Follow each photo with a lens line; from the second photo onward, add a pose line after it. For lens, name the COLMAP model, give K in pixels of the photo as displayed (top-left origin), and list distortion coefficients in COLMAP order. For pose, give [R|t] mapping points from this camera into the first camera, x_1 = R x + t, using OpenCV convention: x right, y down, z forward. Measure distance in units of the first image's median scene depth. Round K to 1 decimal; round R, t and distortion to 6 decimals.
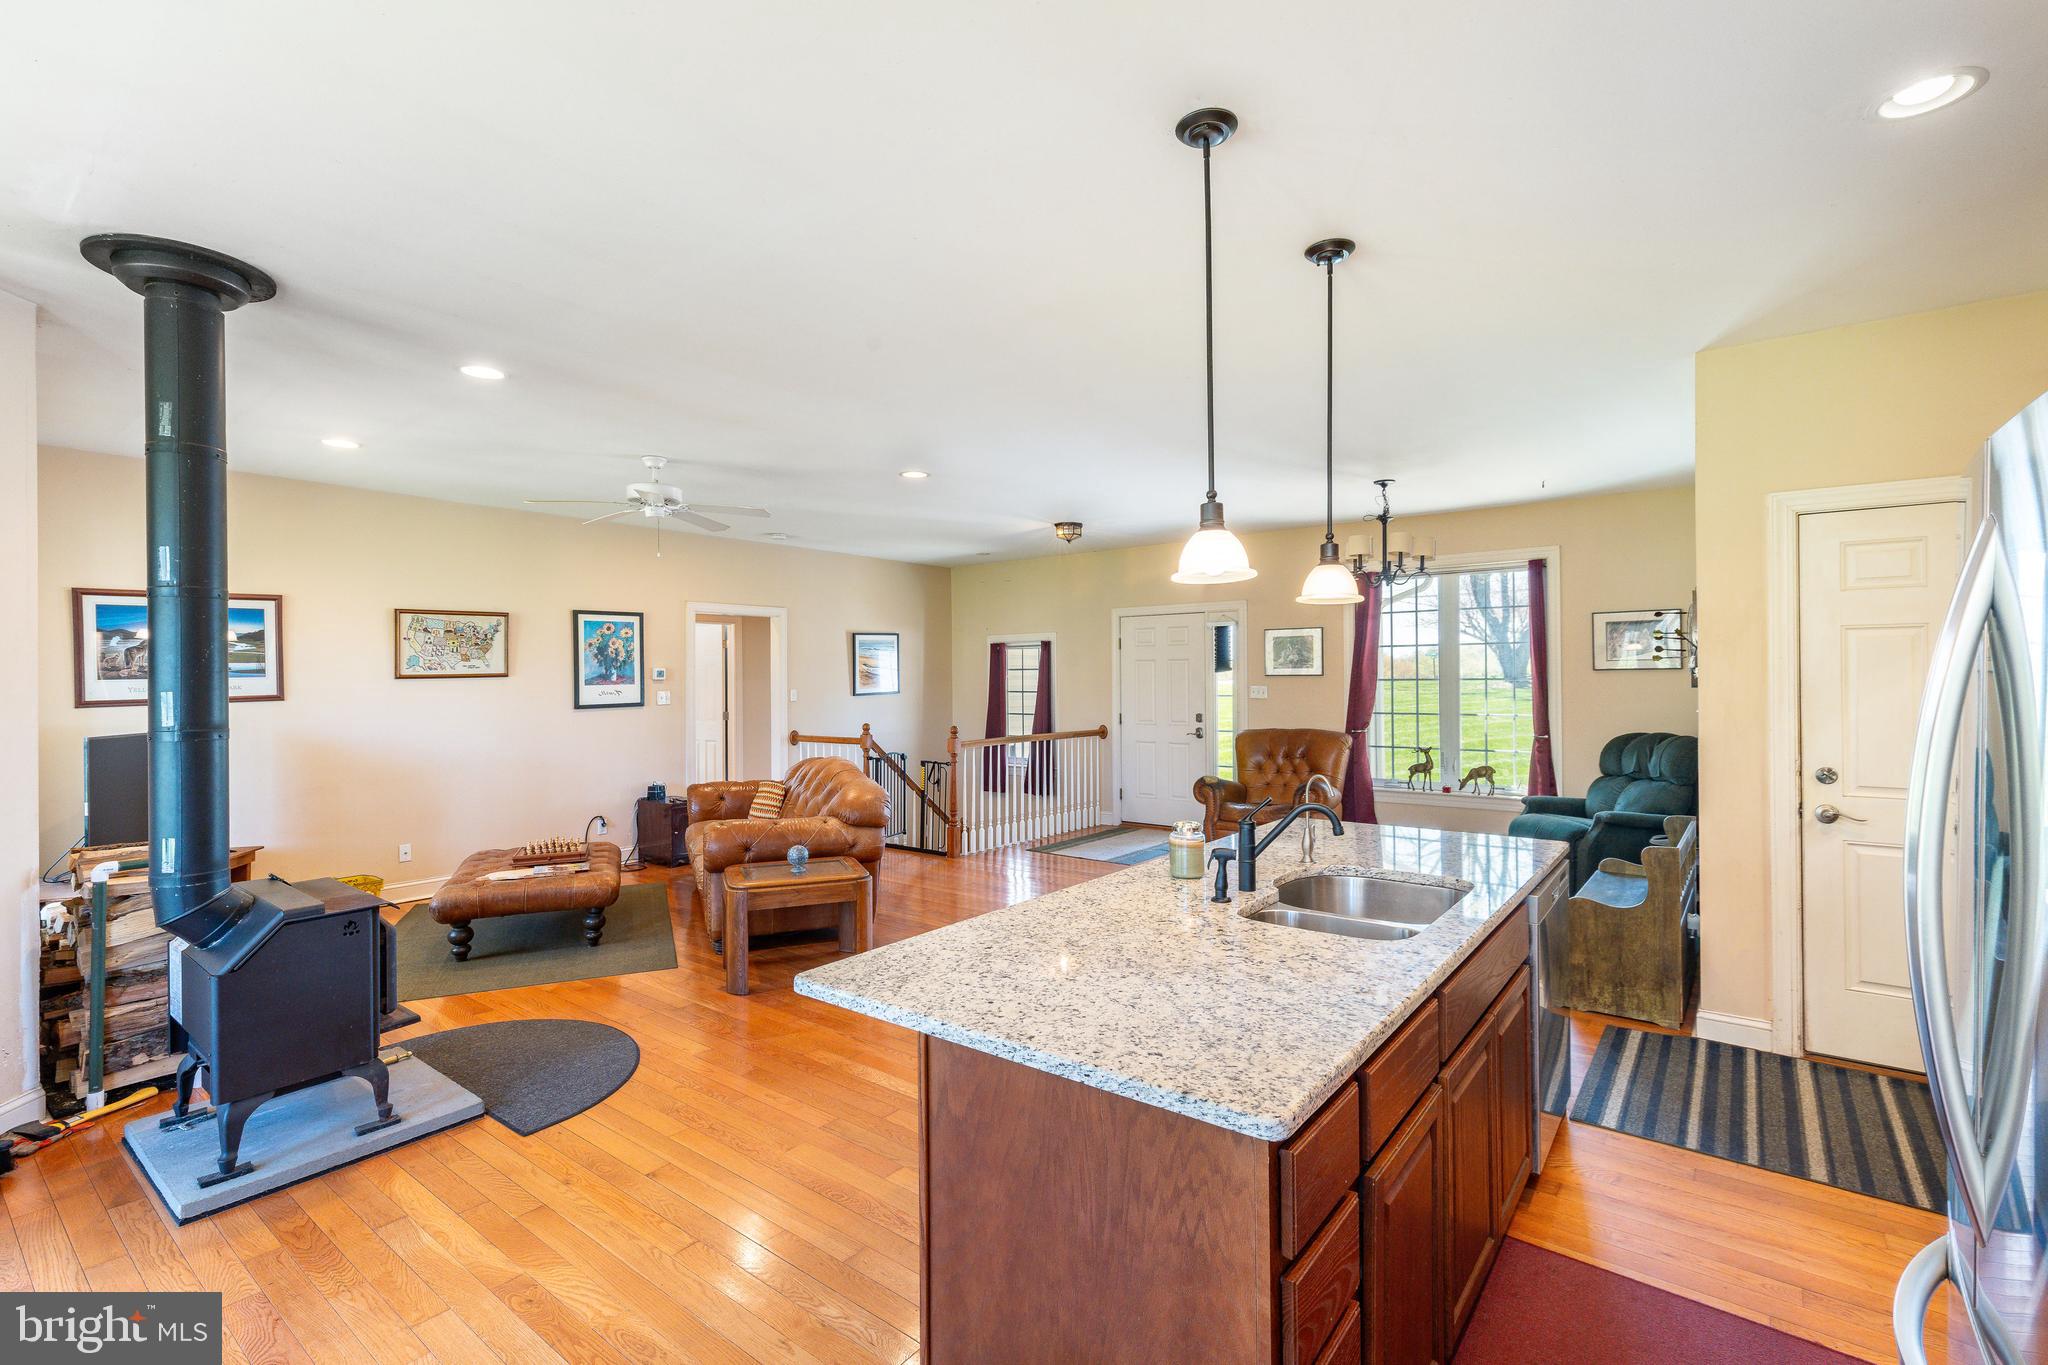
lens RADIAL K [[917.6, 0, 1047.1], [0, 917.6, 683.0], [0, 0, 1]] dist [0.002365, 0.000000]
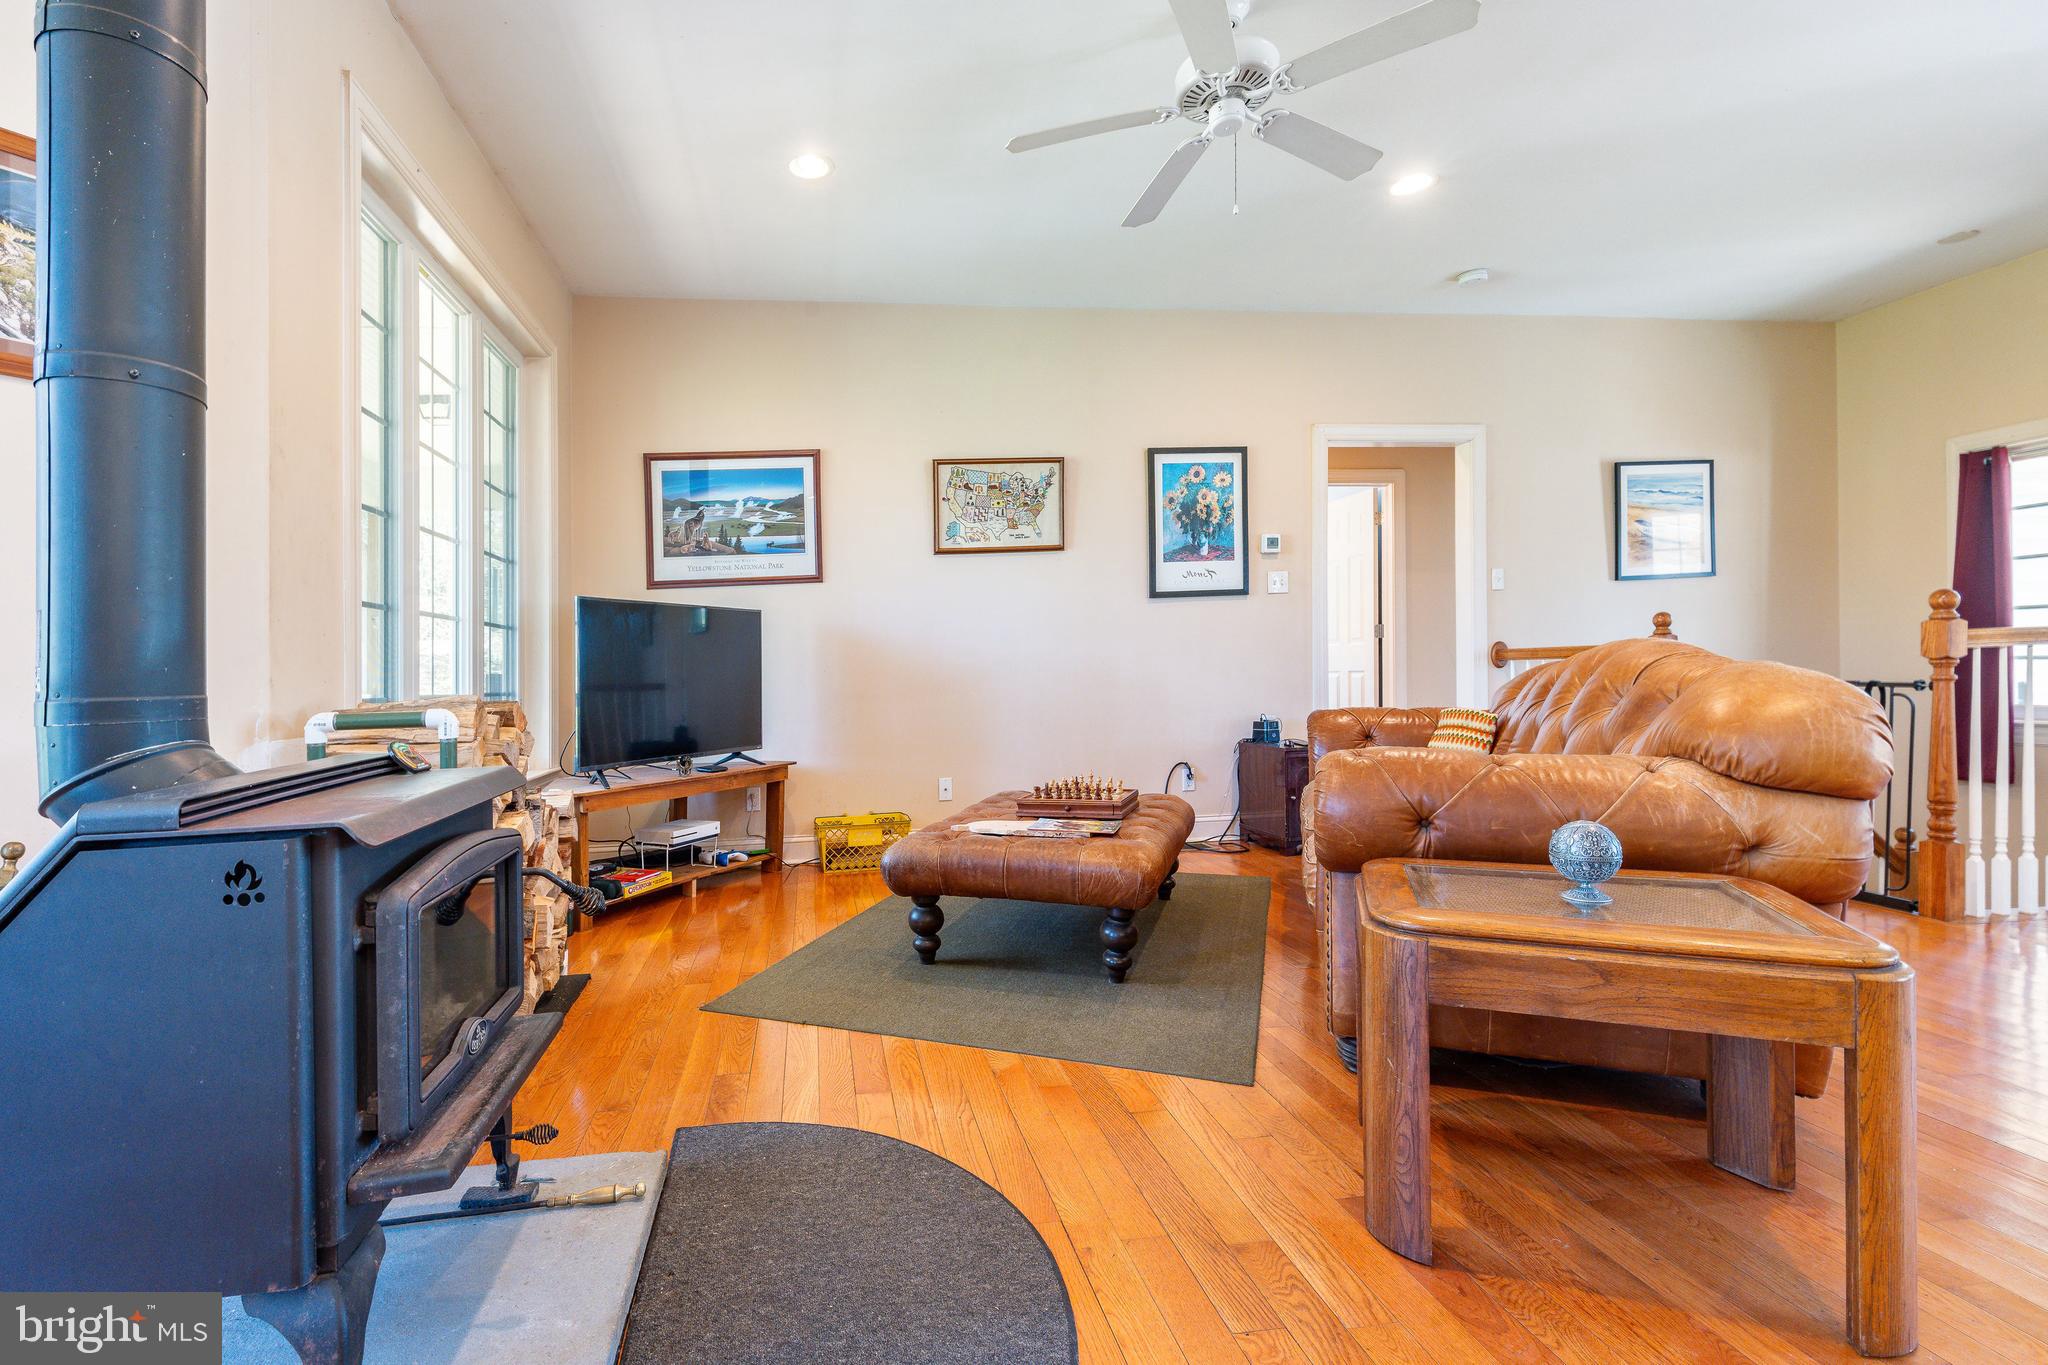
lens RADIAL K [[959.2, 0, 1033.9], [0, 959.2, 659.4], [0, 0, 1]] dist [0.001250, 0.000231]
pose [[0.772372, -0.004315, -0.635156, -0.150223], [-0.007260, 0.999852, -0.015622, 0.091978], [0.635129, 0.016677, 0.772226, 0.446738]]
